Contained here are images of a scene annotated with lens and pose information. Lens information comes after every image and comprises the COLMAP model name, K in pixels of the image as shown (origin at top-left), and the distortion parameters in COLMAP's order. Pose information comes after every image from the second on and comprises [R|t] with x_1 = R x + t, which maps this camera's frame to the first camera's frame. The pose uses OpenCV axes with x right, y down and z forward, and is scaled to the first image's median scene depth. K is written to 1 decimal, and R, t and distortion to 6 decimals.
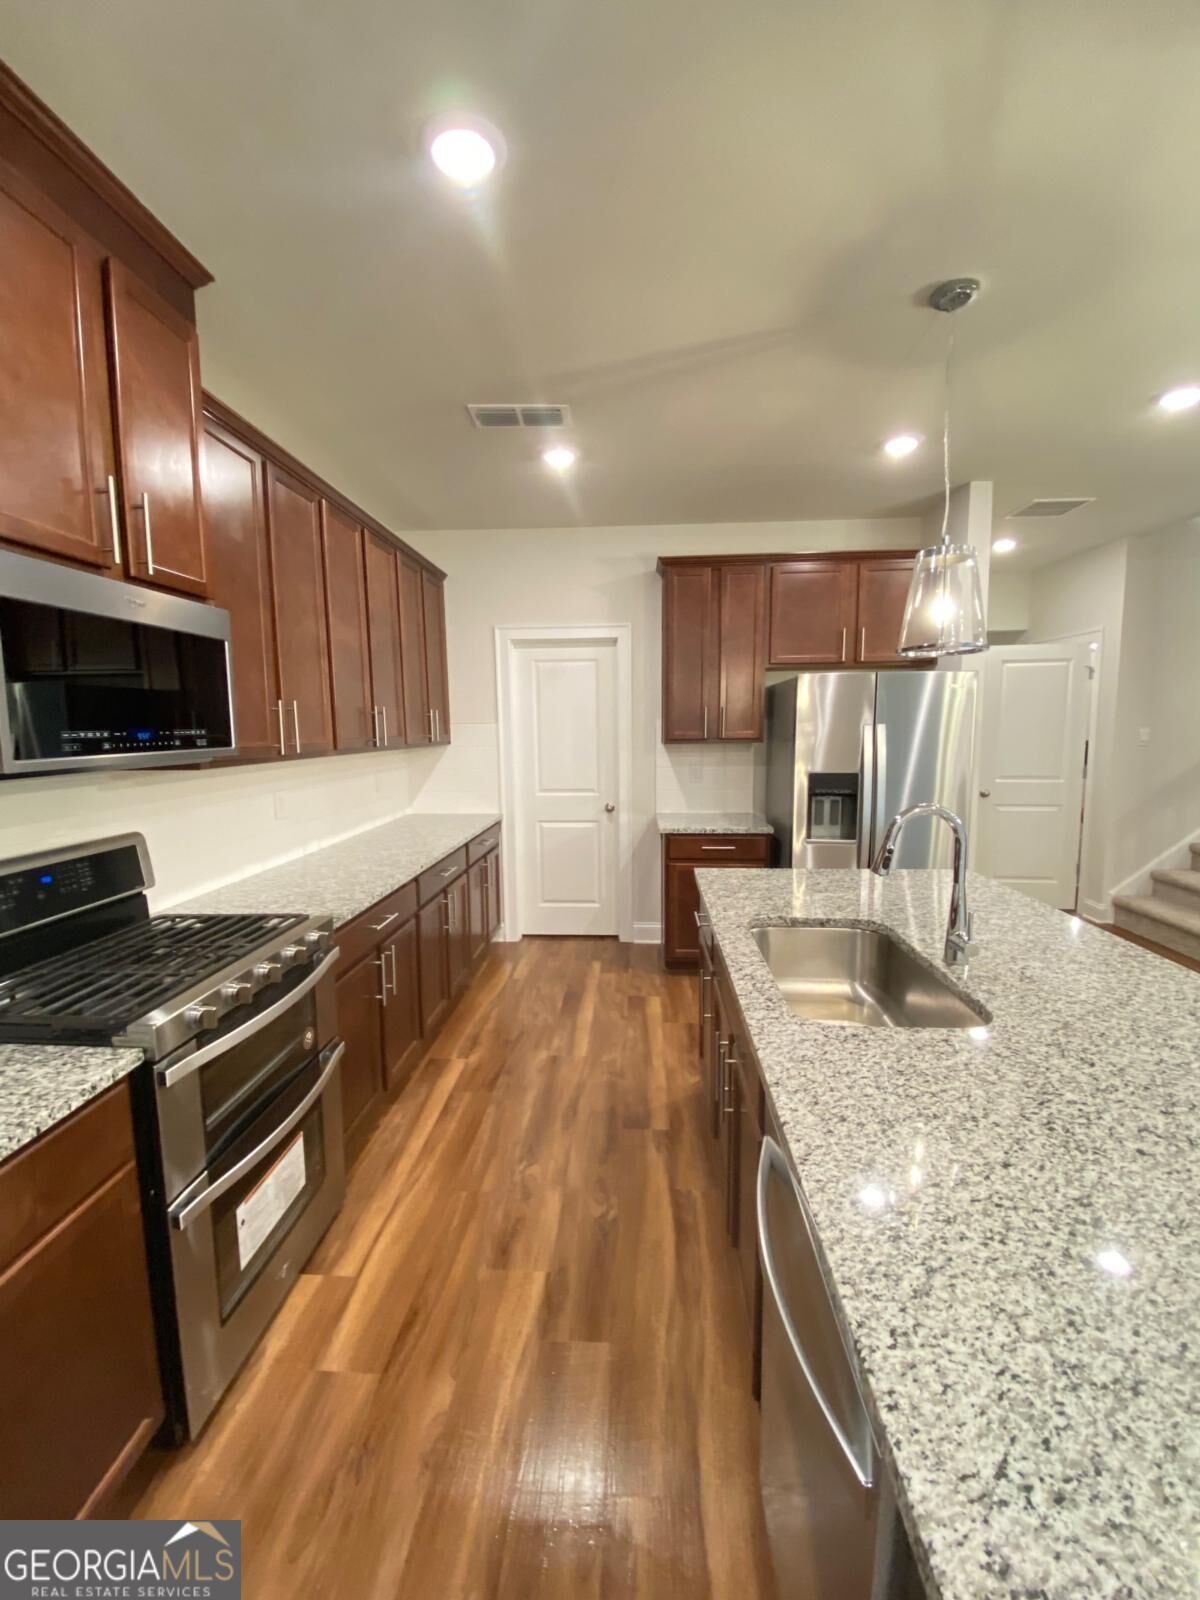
lens RADIAL K [[667.9, 0, 601.2], [0, 667.9, 806.2], [0, 0, 1]] dist [-0.001610, -0.009496]
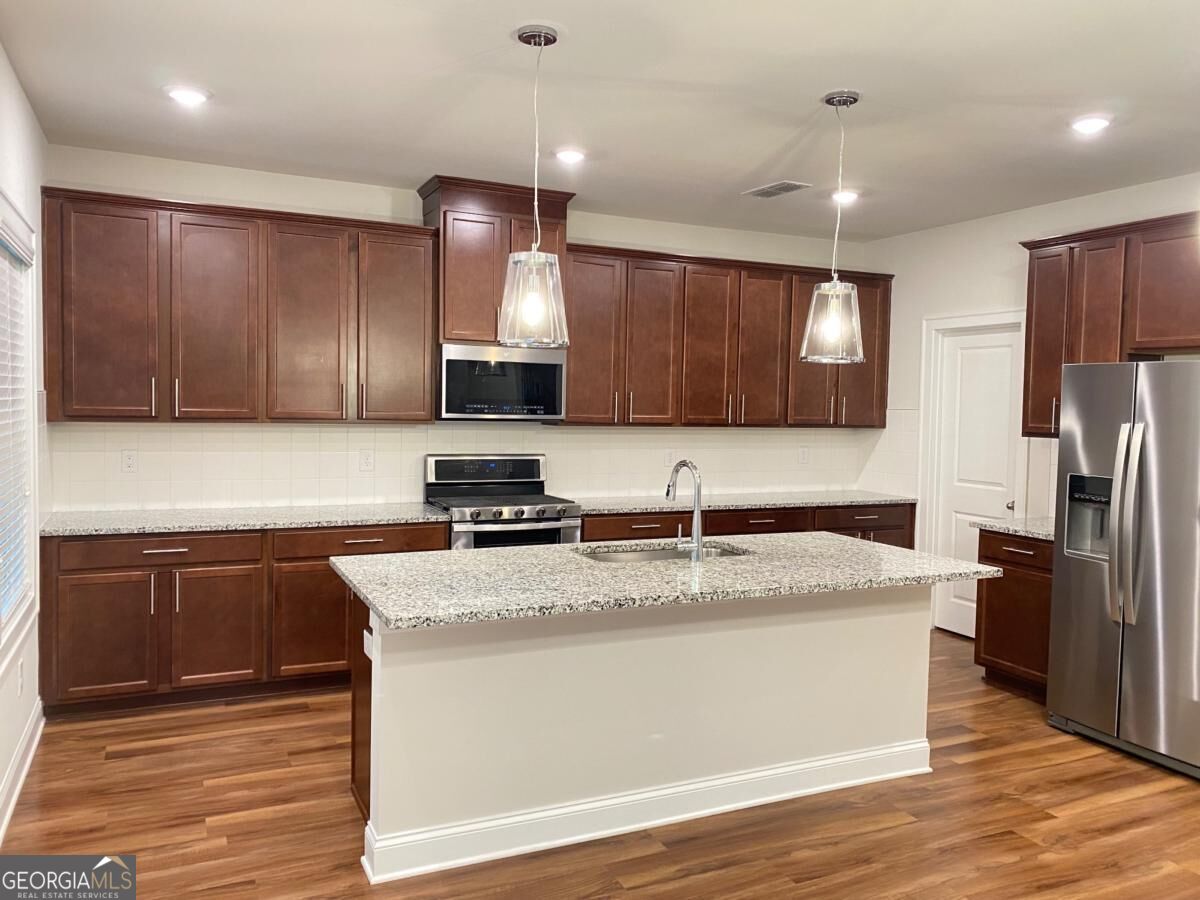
lens RADIAL K [[924.6, 0, 608.3], [0, 924.6, 455.1], [0, 0, 1]] dist [0.040700, -0.032676]
pose [[0.498072, 0.073140, -0.864046, 1.581123], [-0.131685, 0.991259, 0.008000, -0.007461], [0.857079, 0.109797, 0.503350, -0.228596]]
